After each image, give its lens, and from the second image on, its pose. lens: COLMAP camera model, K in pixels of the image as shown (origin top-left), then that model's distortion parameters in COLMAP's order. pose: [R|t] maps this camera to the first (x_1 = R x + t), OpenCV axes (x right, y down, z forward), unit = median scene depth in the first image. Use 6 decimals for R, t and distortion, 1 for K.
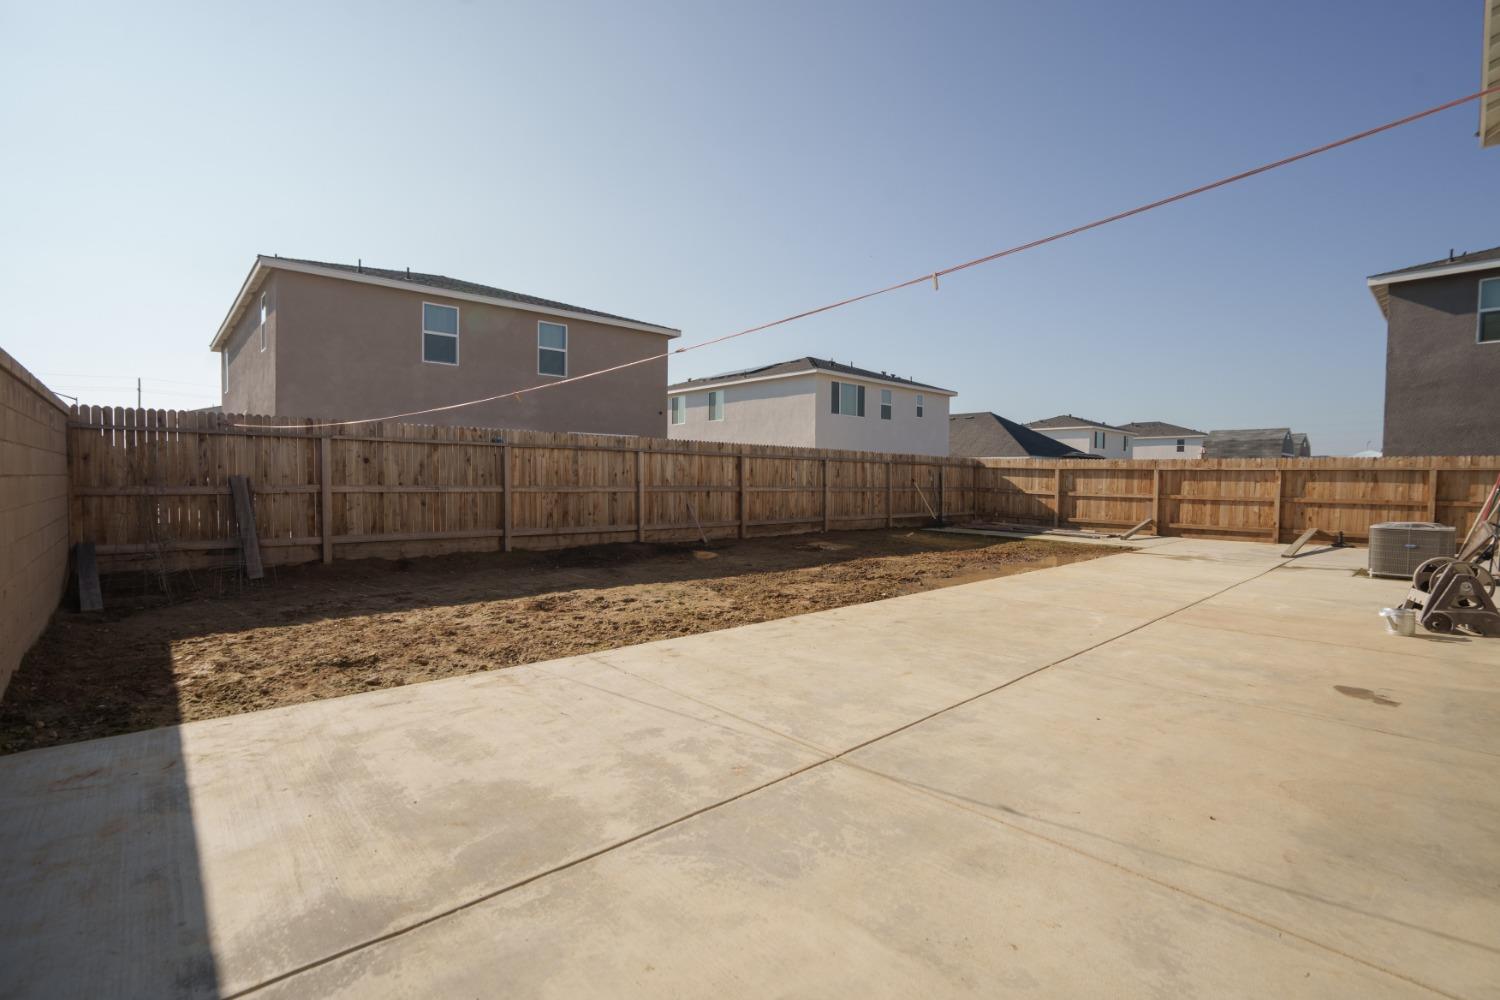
lens RADIAL K [[686.0, 0, 756.1], [0, 686.0, 498.6], [0, 0, 1]] dist [-0.003804, -0.000033]
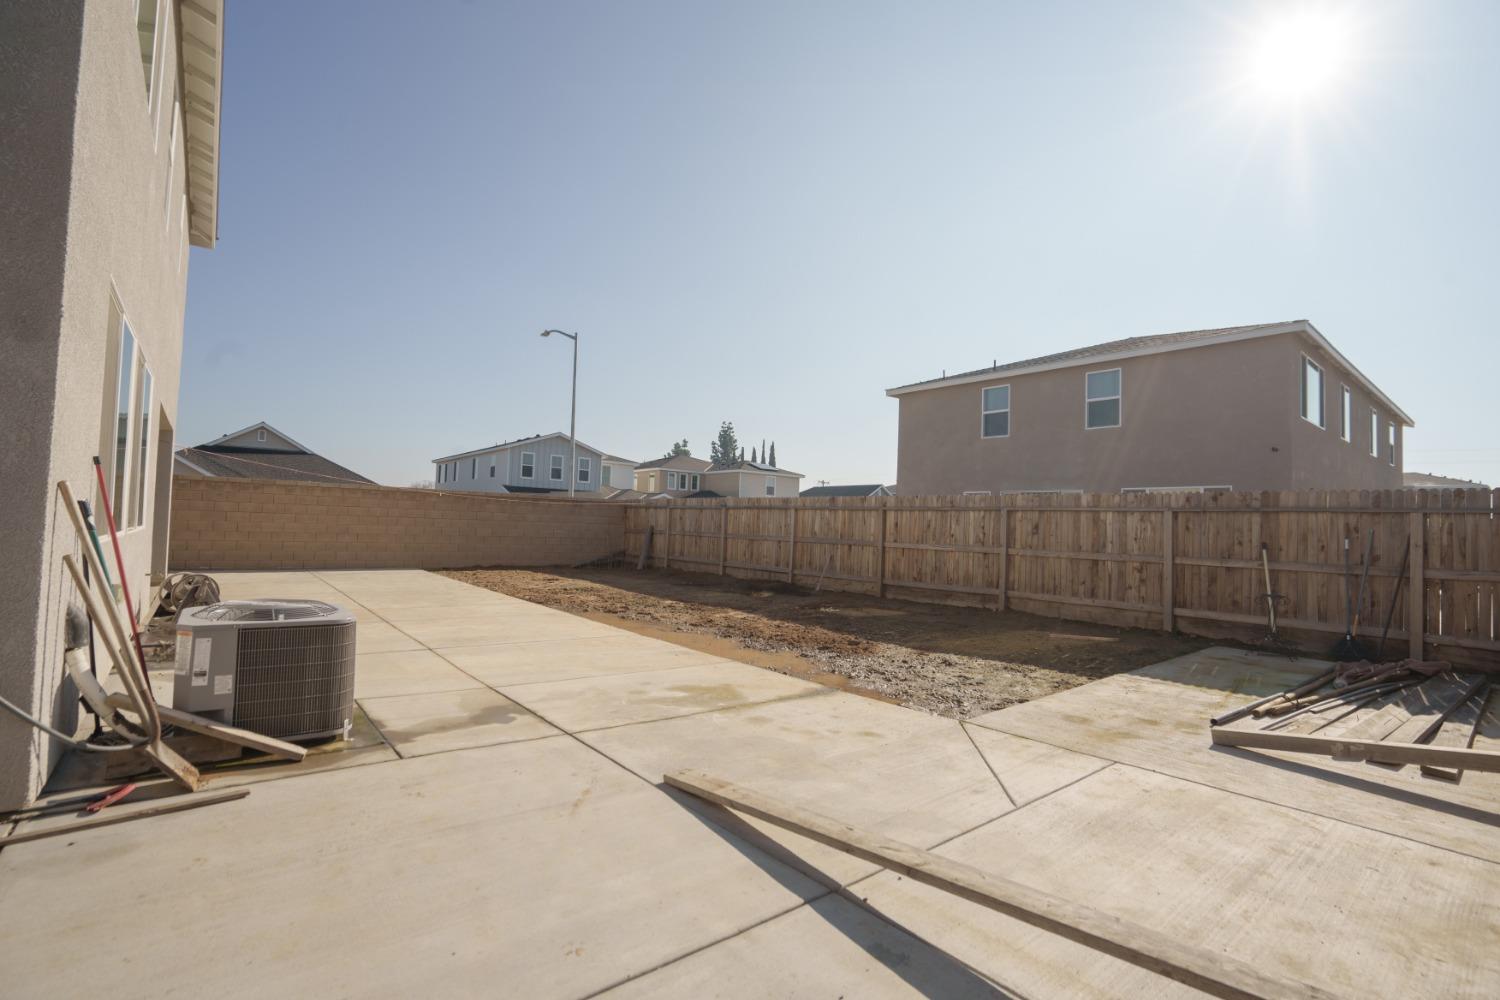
lens RADIAL K [[686.0, 0, 750.8], [0, 686.0, 500.8], [0, 0, 1]] dist [-0.003804, -0.000033]
pose [[-0.043007, -0.048475, -0.997898, 0.911251], [-0.060509, 0.997115, -0.045830, -0.018720], [0.997241, 0.058411, -0.045816, 0.853813]]
